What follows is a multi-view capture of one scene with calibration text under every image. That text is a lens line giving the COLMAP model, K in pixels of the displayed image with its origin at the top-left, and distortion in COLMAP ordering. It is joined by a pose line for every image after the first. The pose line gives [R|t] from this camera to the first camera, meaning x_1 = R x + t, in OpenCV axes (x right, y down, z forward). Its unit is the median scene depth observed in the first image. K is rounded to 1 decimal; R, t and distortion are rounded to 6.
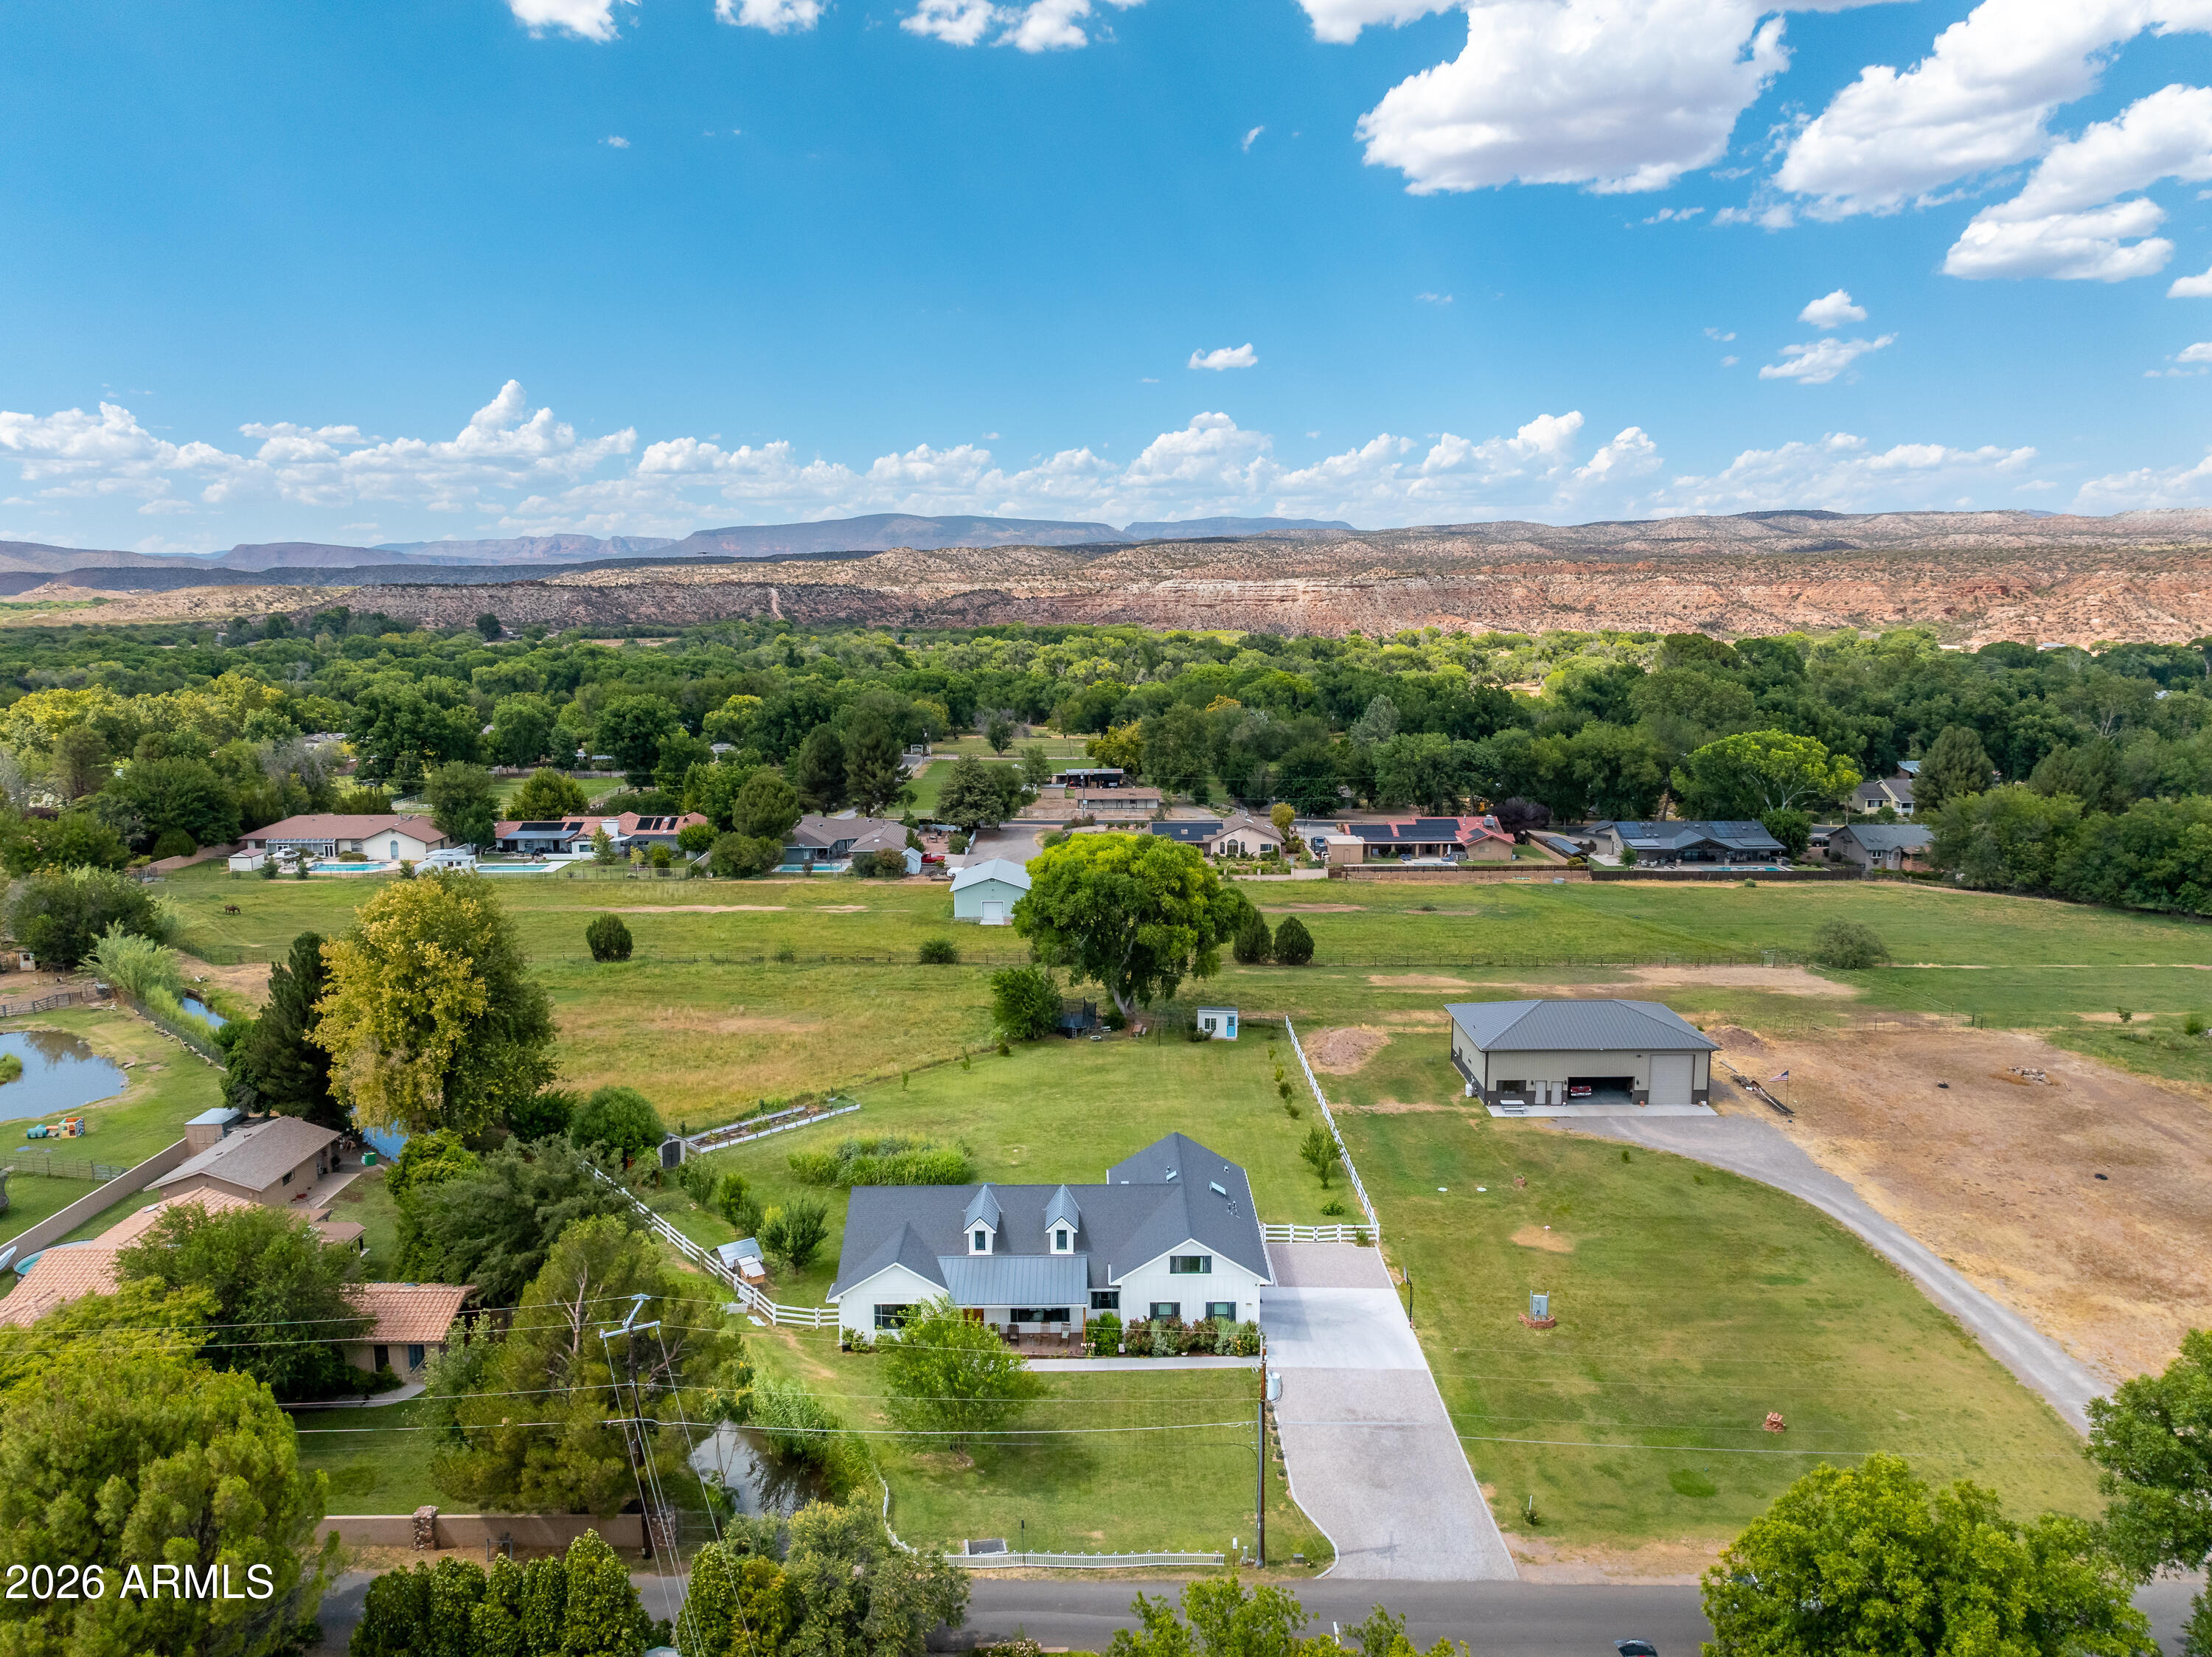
lens RADIAL K [[1544.2, 0, 1106.0], [0, 1544.2, 828.5], [0, 0, 1]] dist [0.002033, -0.000360]
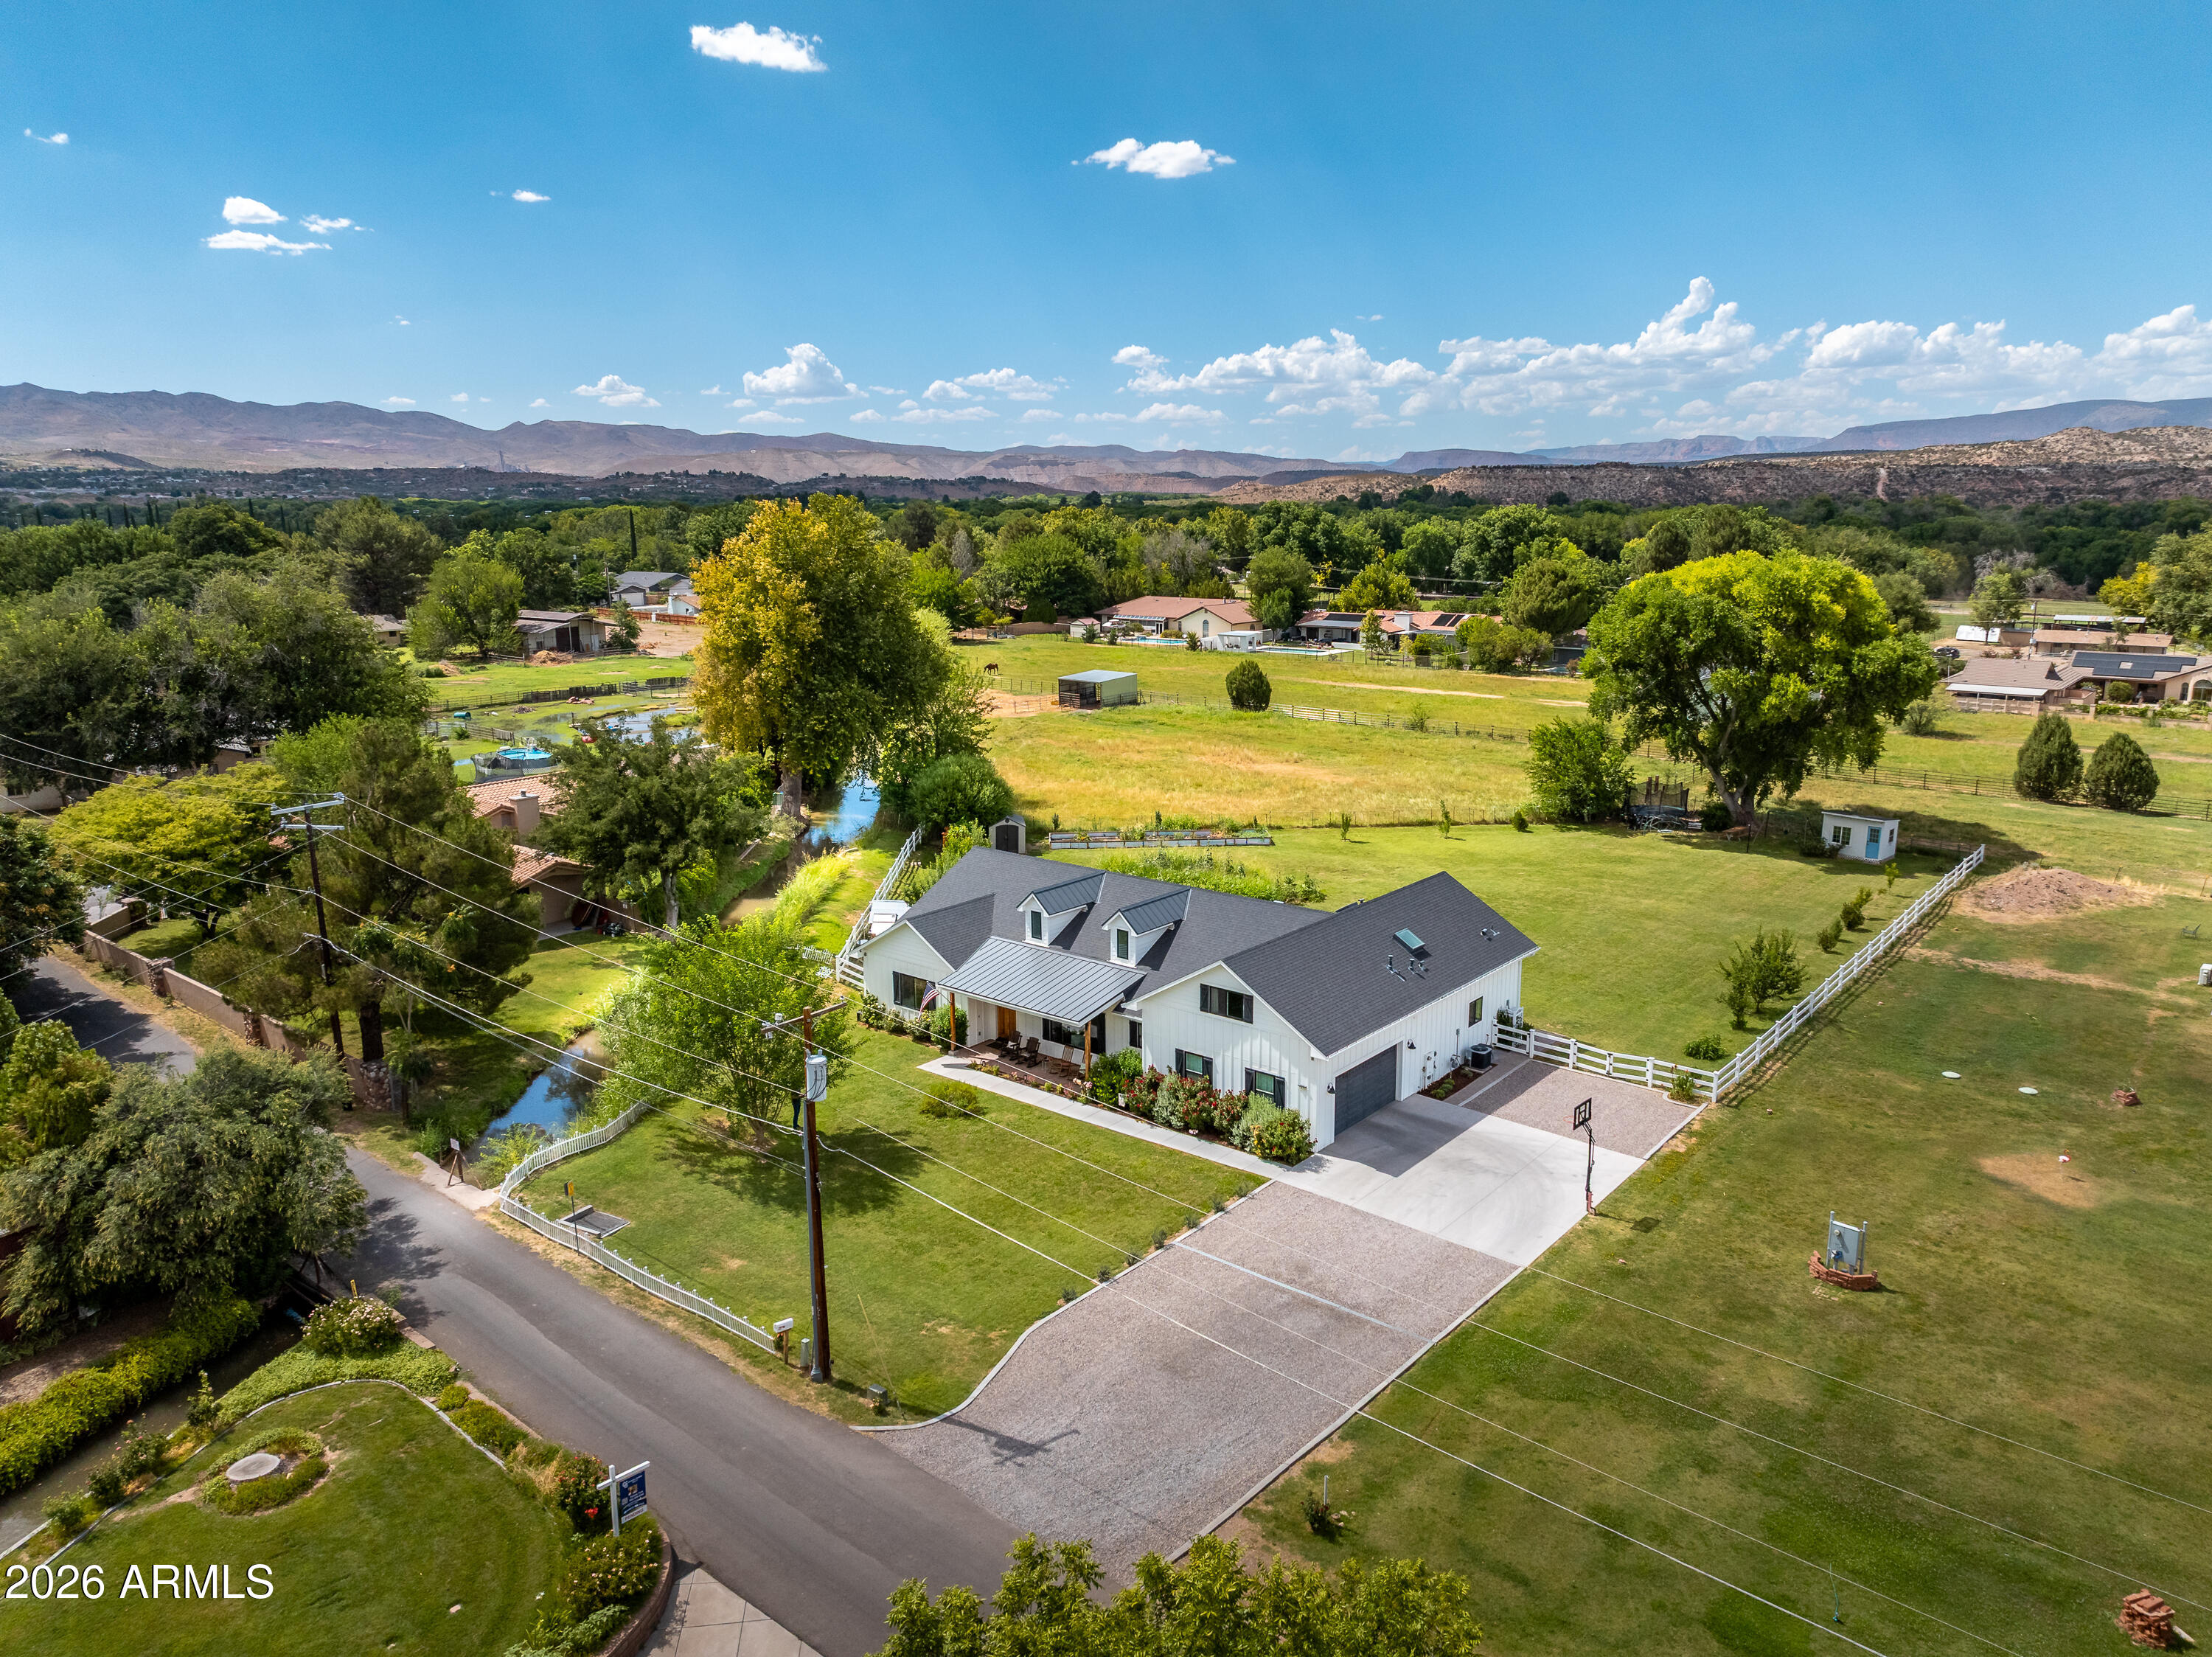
lens RADIAL K [[1543.3, 0, 1106.0], [0, 1543.3, 828.5], [0, 0, 1]] dist [-0.009055, 0.001187]
pose [[0.765413, 0.133713, -0.629495, 0.204372], [-0.096556, 0.990965, 0.093090, 0.077340], [0.636255, -0.010470, 0.771408, 0.235726]]
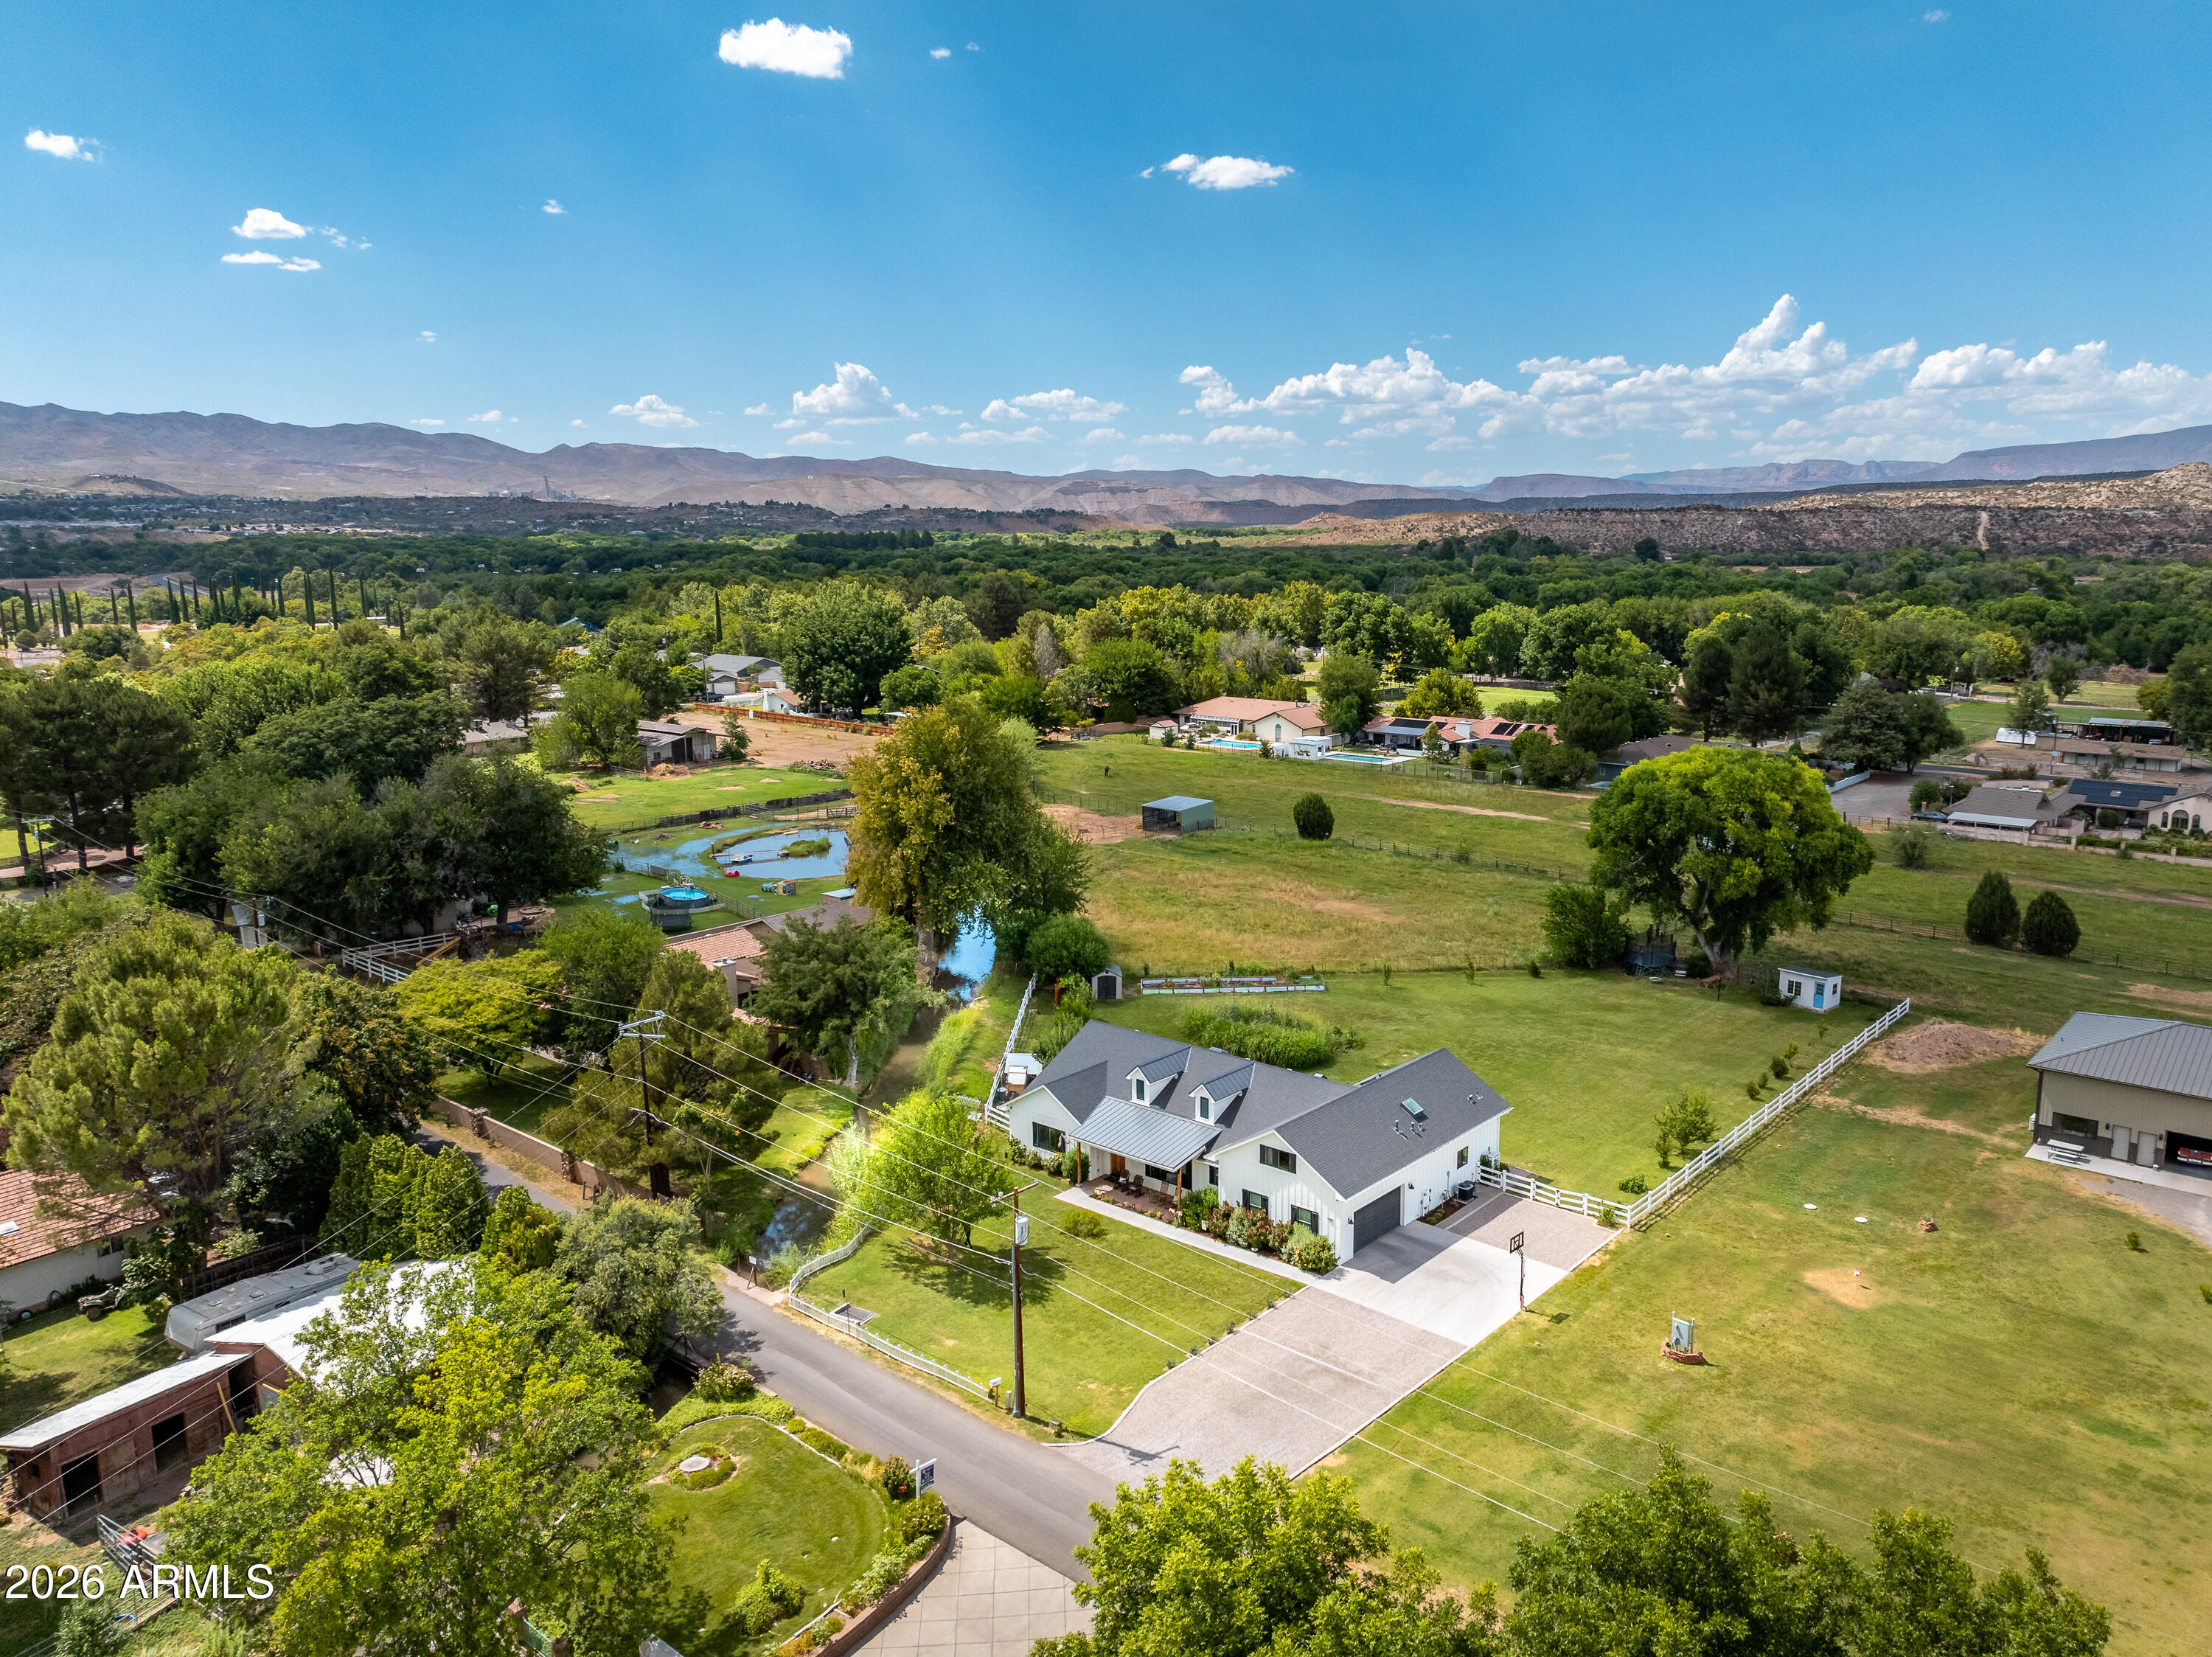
lens RADIAL K [[1633.6, 0, 1165.1], [0, 1633.6, 835.2], [0, 0, 1]] dist [-0.002651, -0.003900]
pose [[0.759809, 0.120944, -0.638798, 0.298076], [-0.097430, 0.992631, 0.072048, 0.014308], [0.642805, 0.007495, 0.765993, 0.106617]]
